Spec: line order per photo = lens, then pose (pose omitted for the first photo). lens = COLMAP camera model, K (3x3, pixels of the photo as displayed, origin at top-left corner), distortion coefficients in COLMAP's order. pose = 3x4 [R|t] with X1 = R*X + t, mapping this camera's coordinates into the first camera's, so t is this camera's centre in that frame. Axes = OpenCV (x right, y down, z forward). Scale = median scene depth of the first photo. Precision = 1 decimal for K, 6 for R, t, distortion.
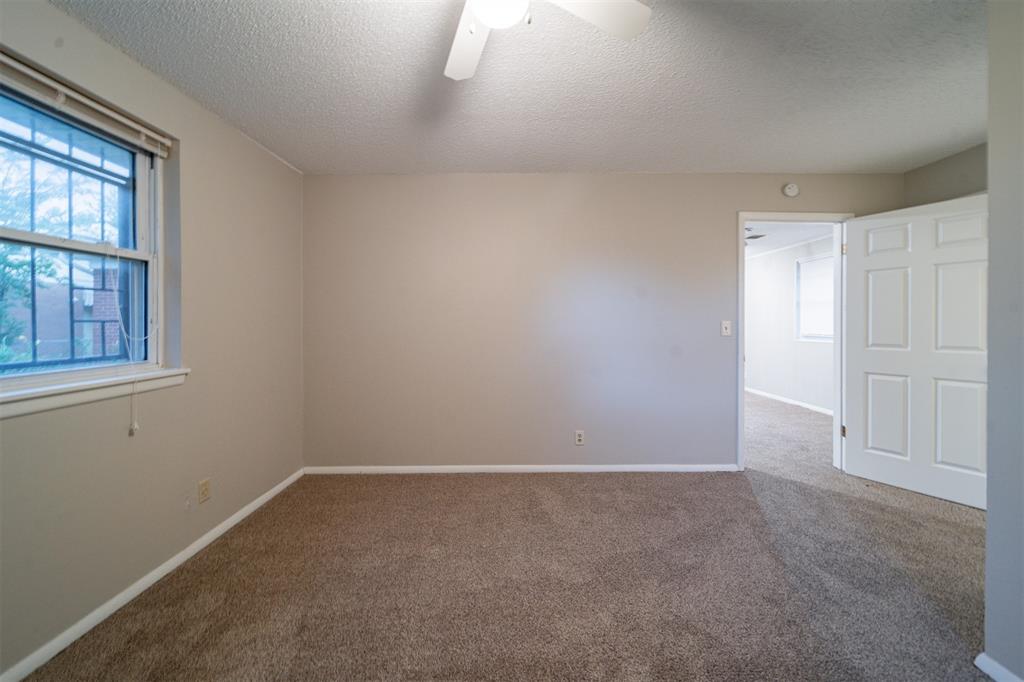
lens RADIAL K [[362.0, 0, 511.0], [0, 362.0, 333.4], [0, 0, 1]] dist [-0.000506, -0.000101]
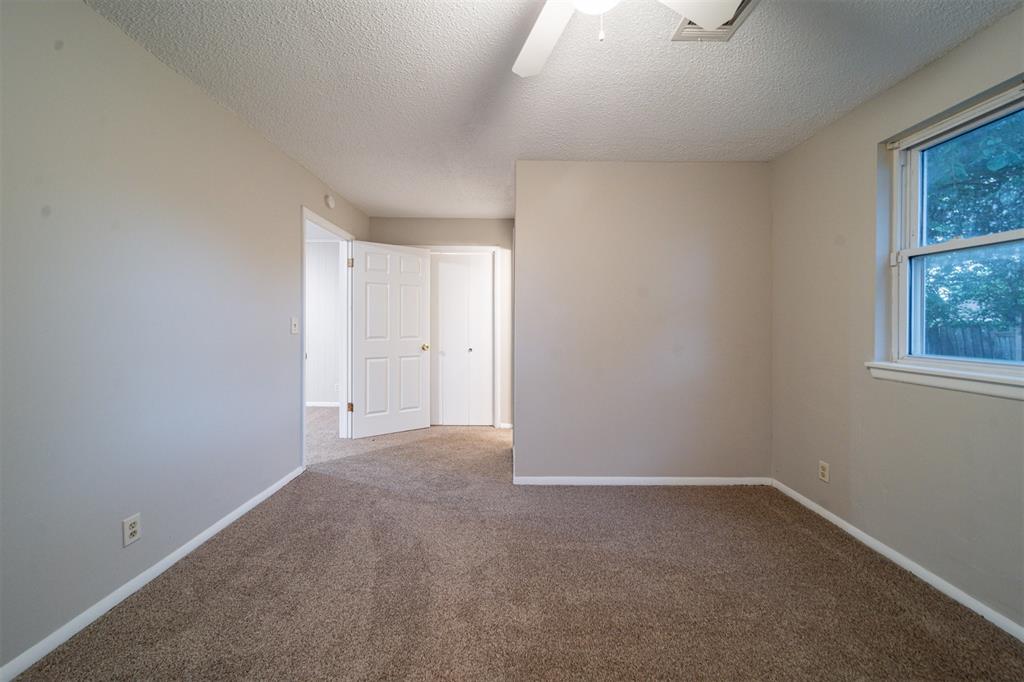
lens RADIAL K [[362.0, 0, 511.0], [0, 362.0, 333.4], [0, 0, 1]] dist [-0.000506, -0.000101]
pose [[0.005350, -0.022462, 0.999733, -0.348801], [0.027622, 0.999370, 0.022306, 0.000596], [-0.999604, 0.027495, 0.005967, 0.437088]]
